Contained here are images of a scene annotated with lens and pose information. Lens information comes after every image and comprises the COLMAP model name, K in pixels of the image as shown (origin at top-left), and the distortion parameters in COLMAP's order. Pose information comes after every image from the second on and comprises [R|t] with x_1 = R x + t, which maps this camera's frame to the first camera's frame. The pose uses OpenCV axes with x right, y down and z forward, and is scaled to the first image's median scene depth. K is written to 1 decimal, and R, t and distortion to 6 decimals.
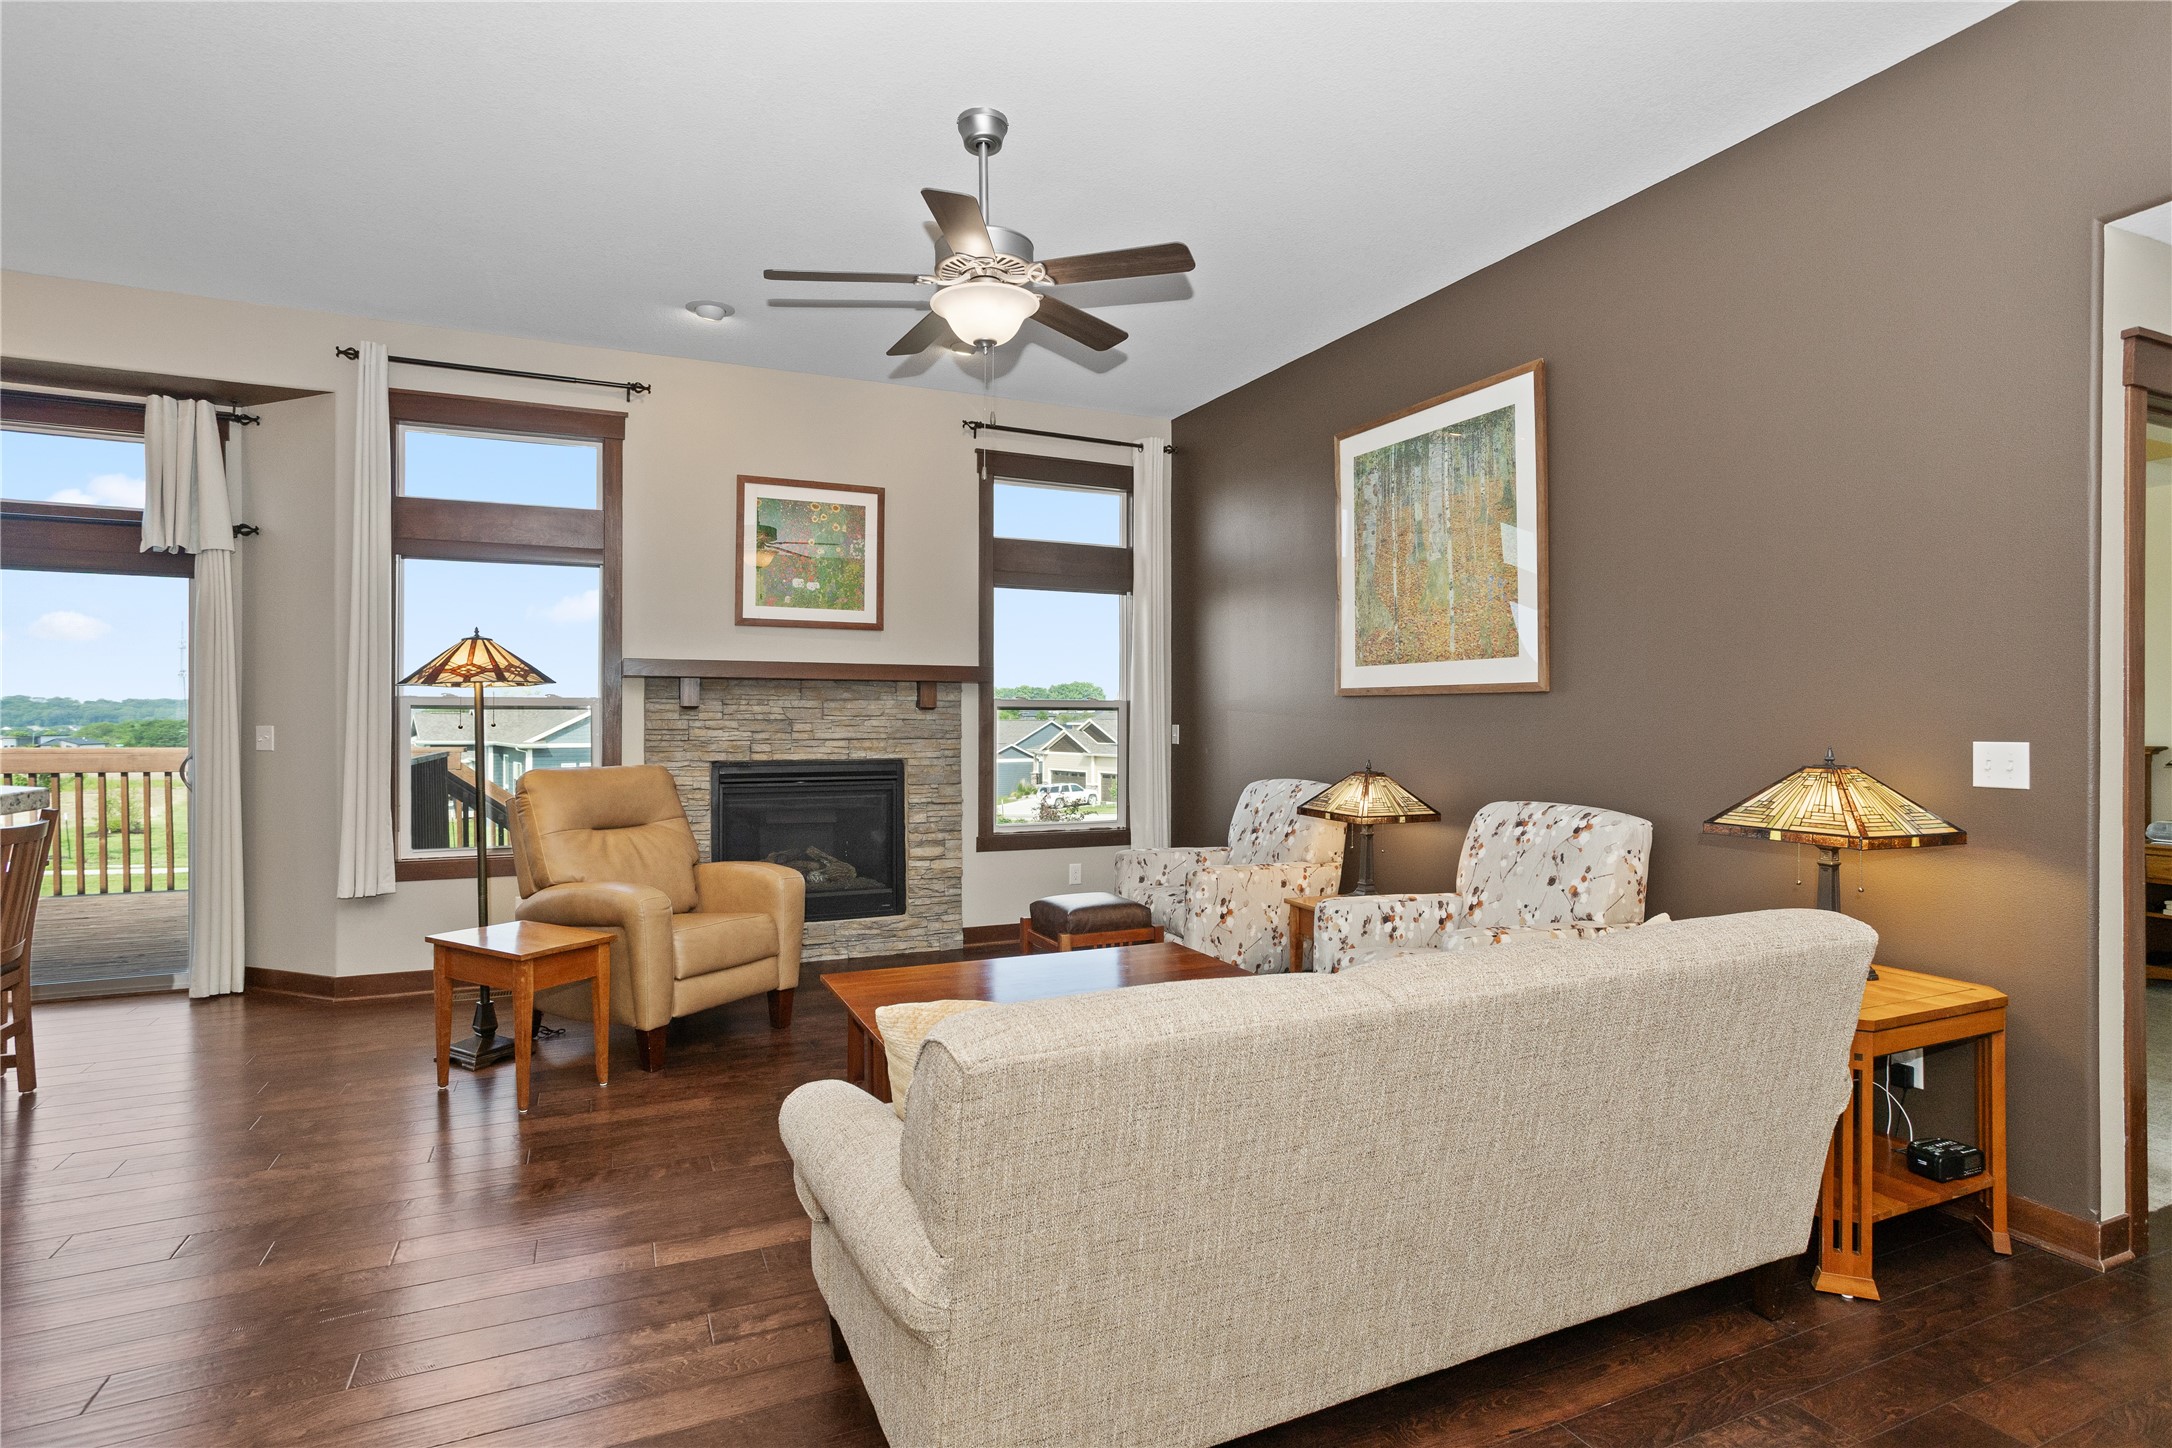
lens RADIAL K [[1066.2, 0, 1093.8], [0, 1066.2, 726.0], [0, 0, 1]] dist [-0.047345, 0.029161]
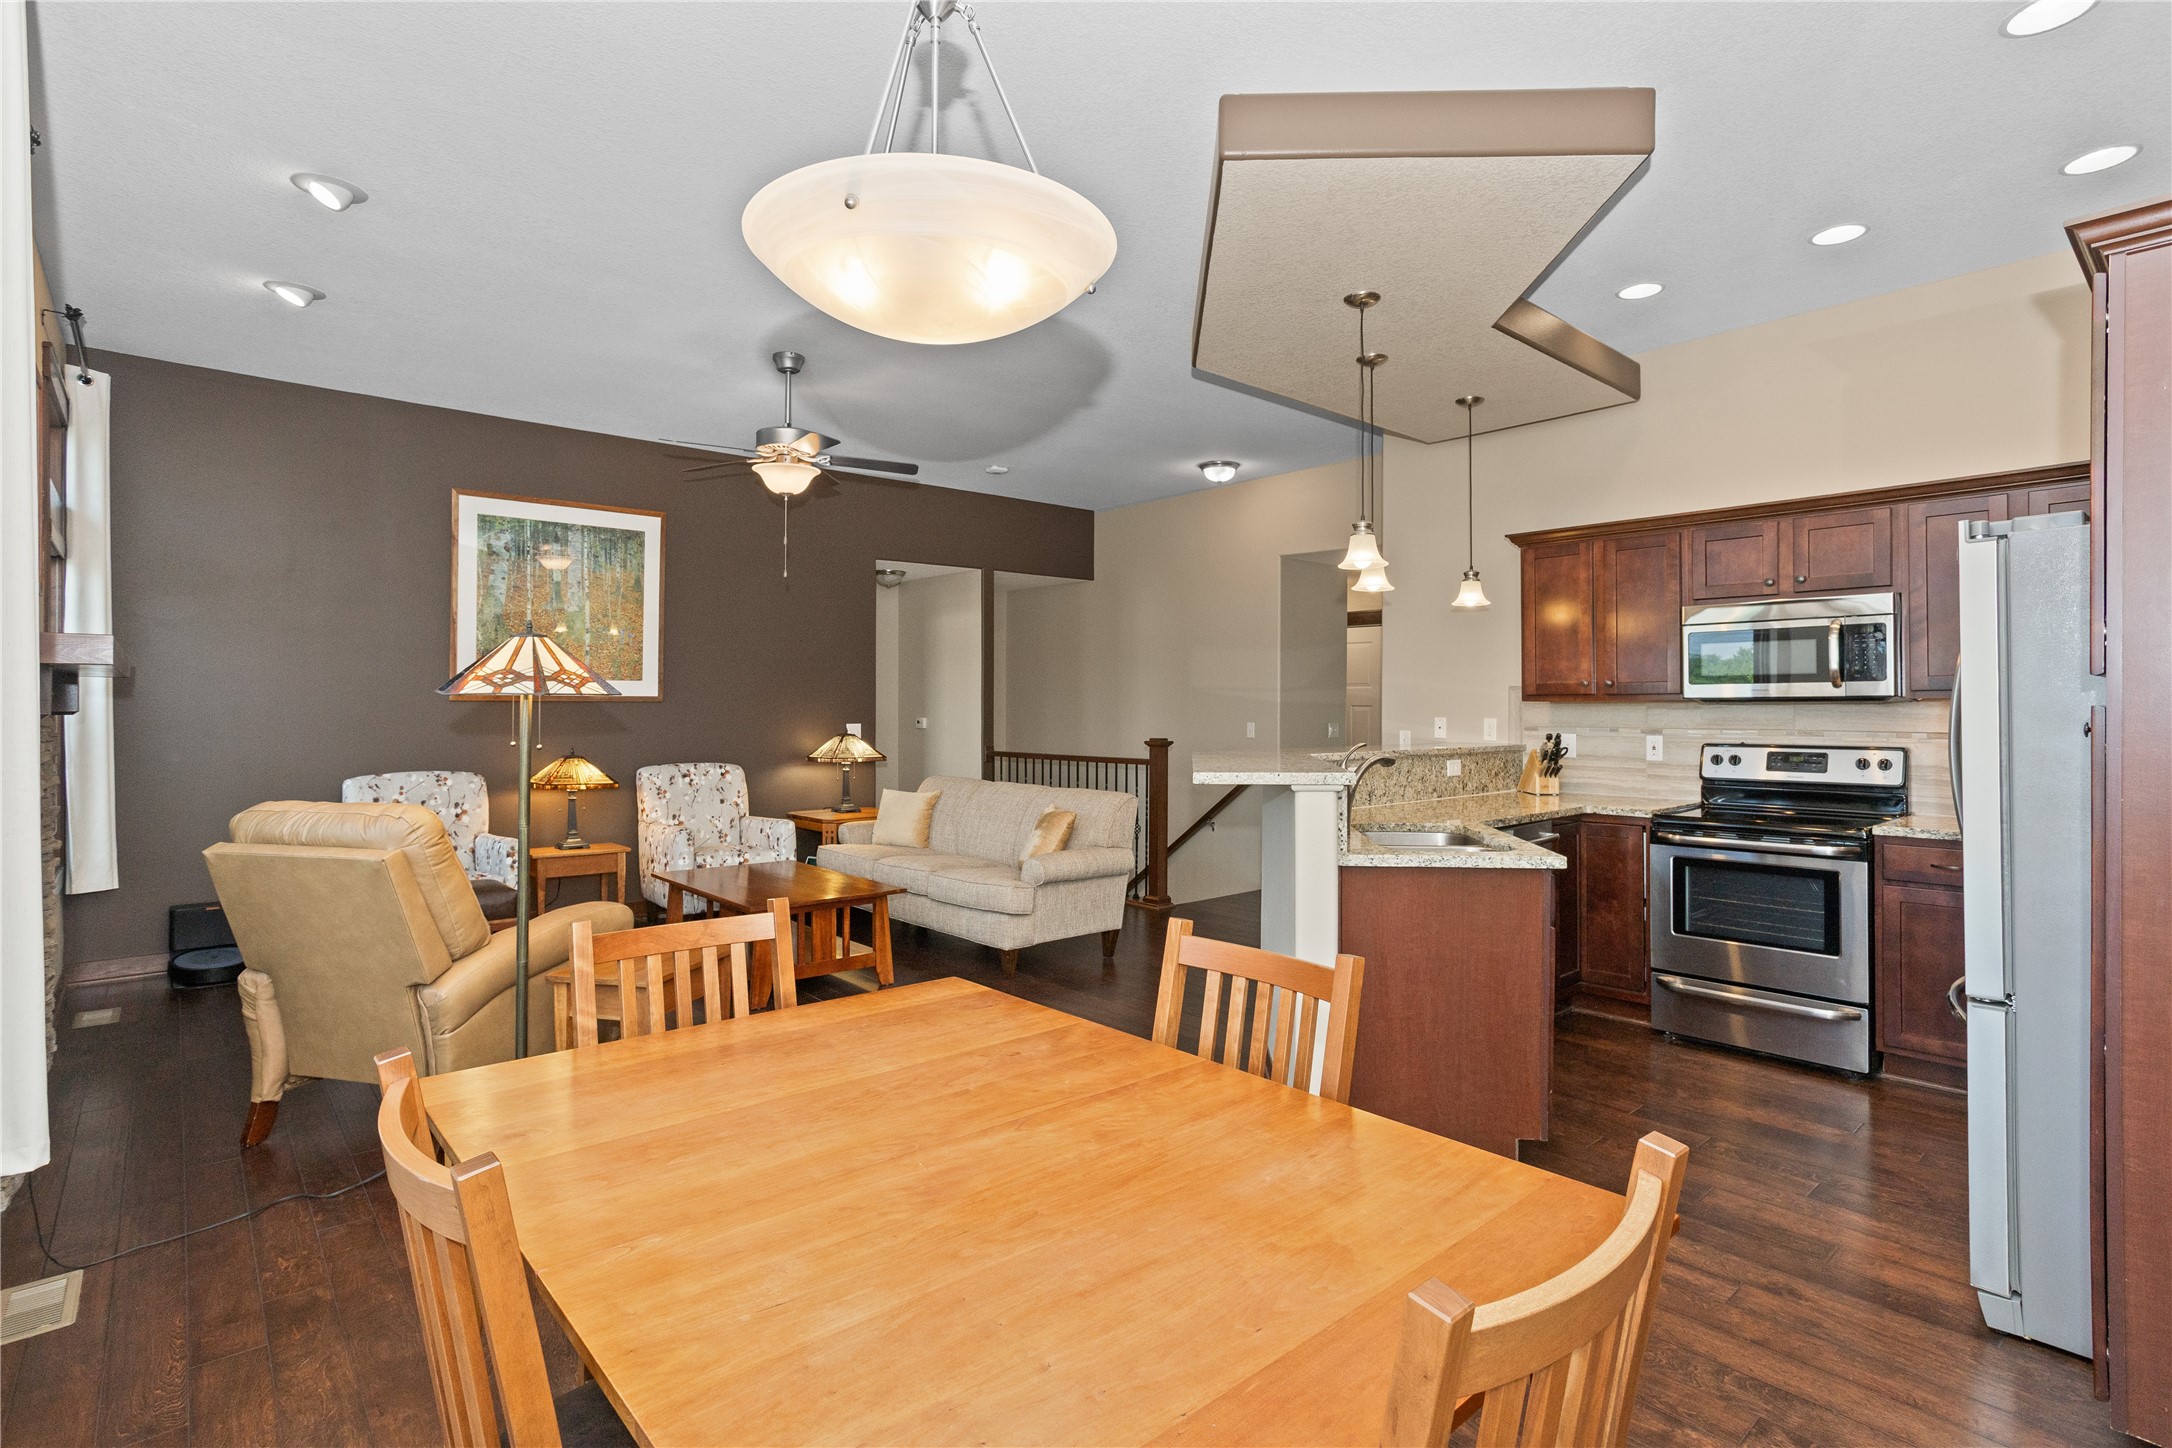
lens RADIAL K [[1066.2, 0, 1096.3], [0, 1066.2, 701.8], [0, 0, 1]] dist [-0.047345, 0.029161]
pose [[-0.287219, -0.000558, 0.957865, -1.177023], [0.004116, 0.999990, 0.001817, -0.026579], [-0.957856, 0.004465, -0.287213, 0.651712]]
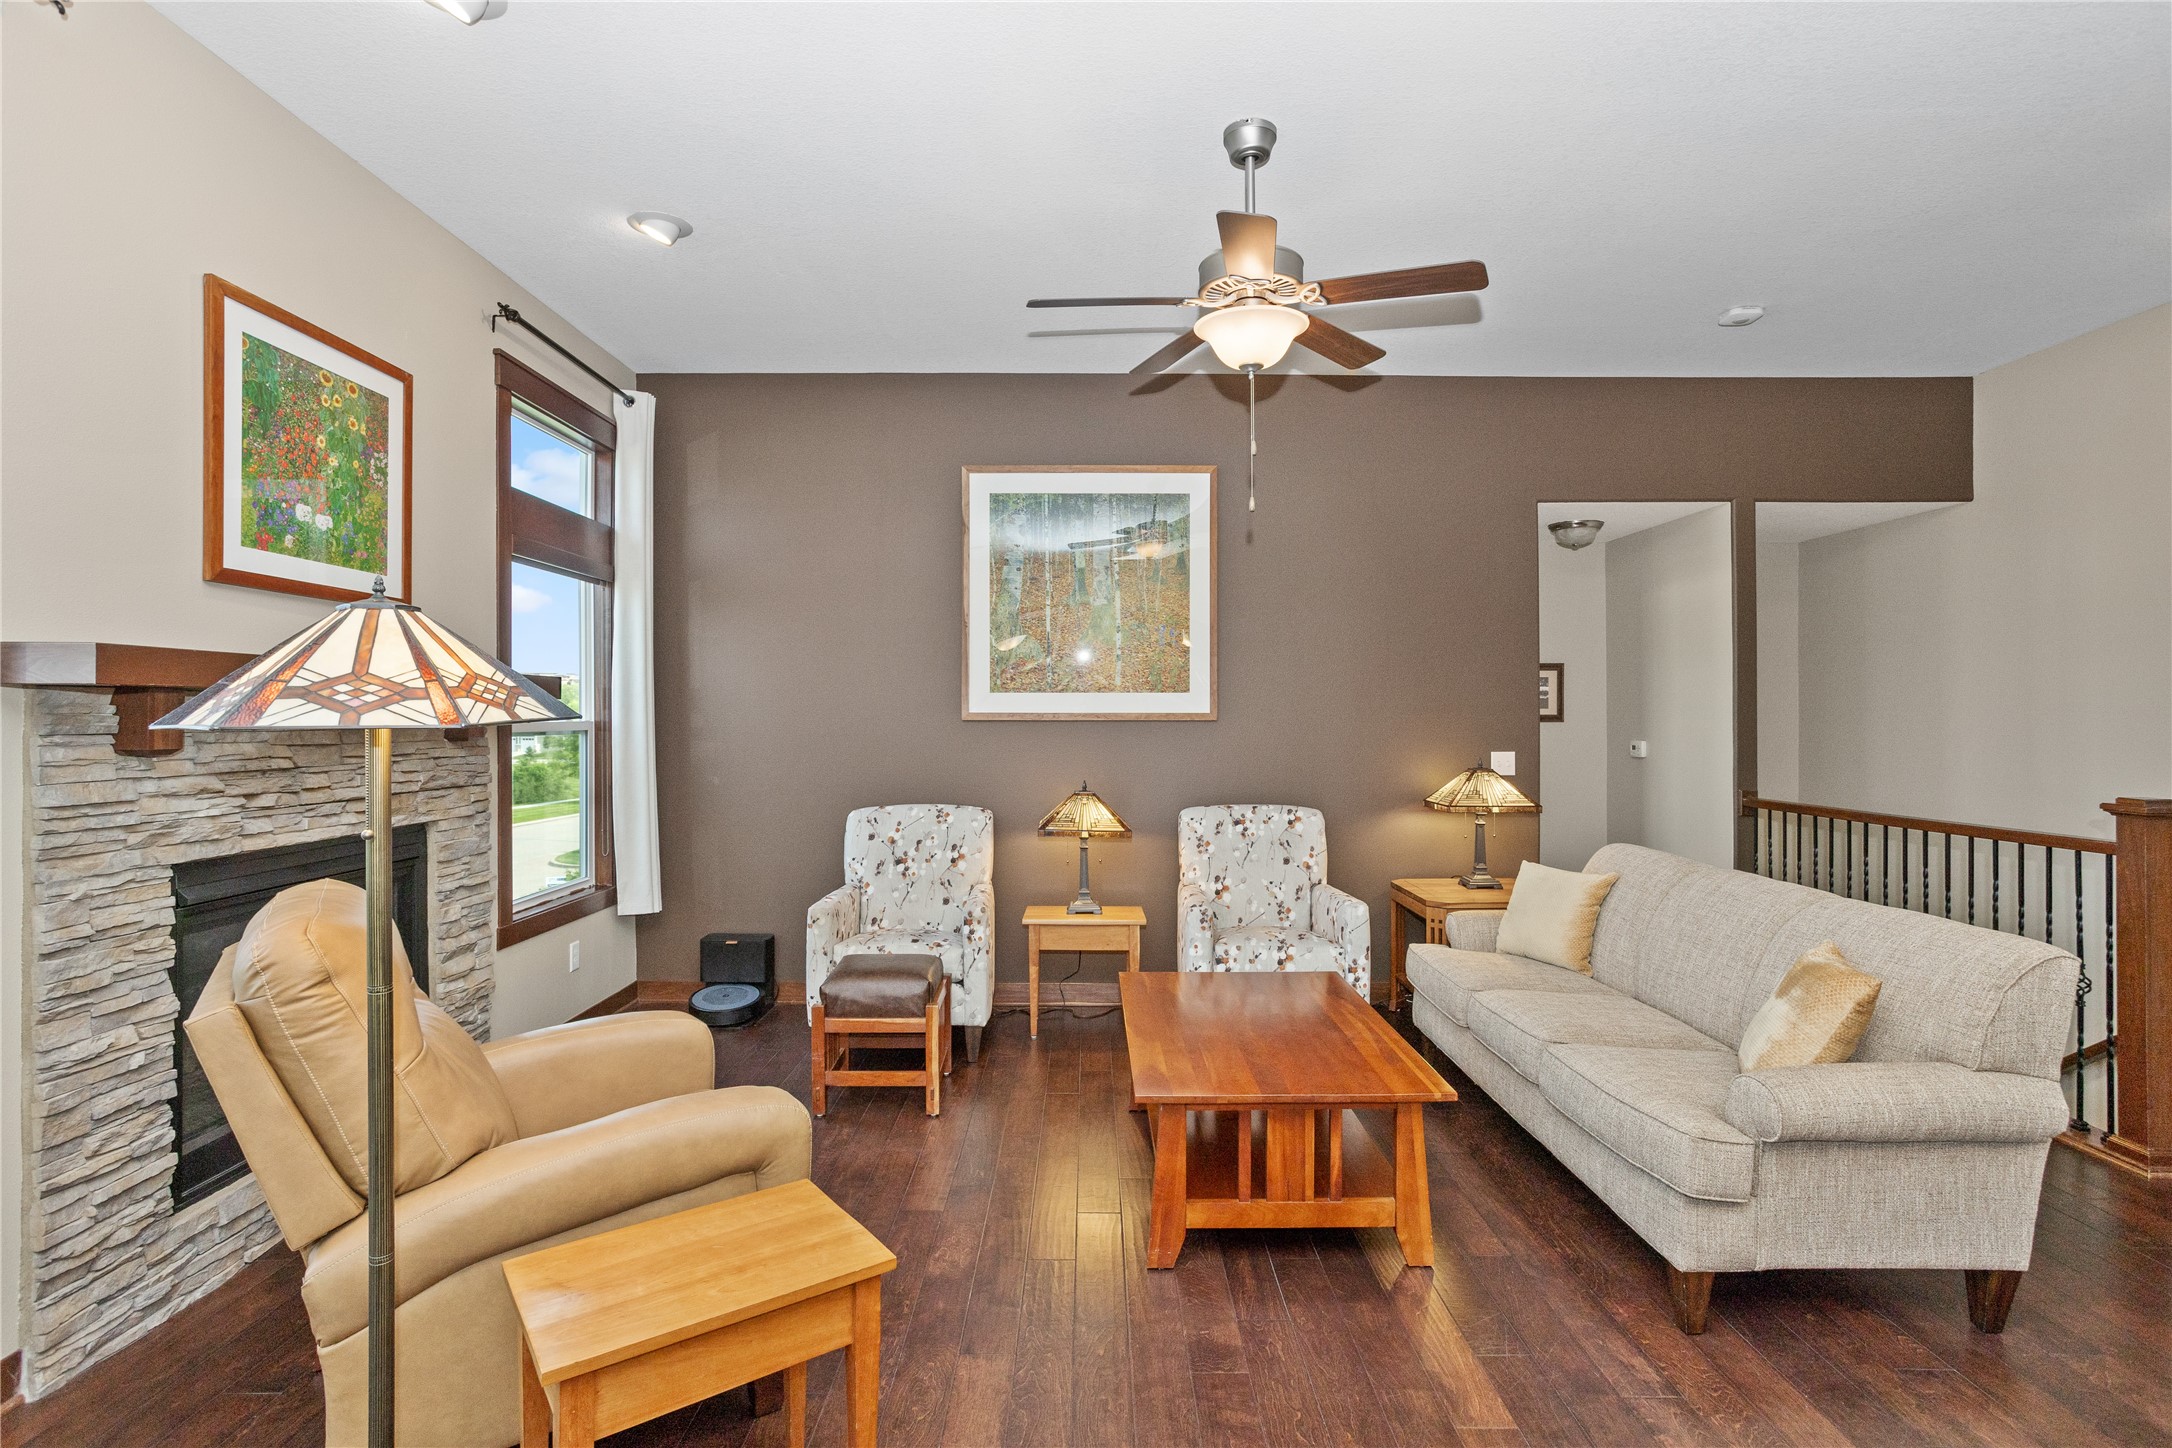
lens RADIAL K [[1066.2, 0, 1084.8], [0, 1066.2, 711.3], [0, 0, 1]] dist [-0.047345, 0.029161]
pose [[0.421314, -0.000162, 0.906915, -0.670348], [0.009475, 0.999946, -0.004223, -0.032053], [-0.906866, 0.010373, 0.421292, 0.473354]]
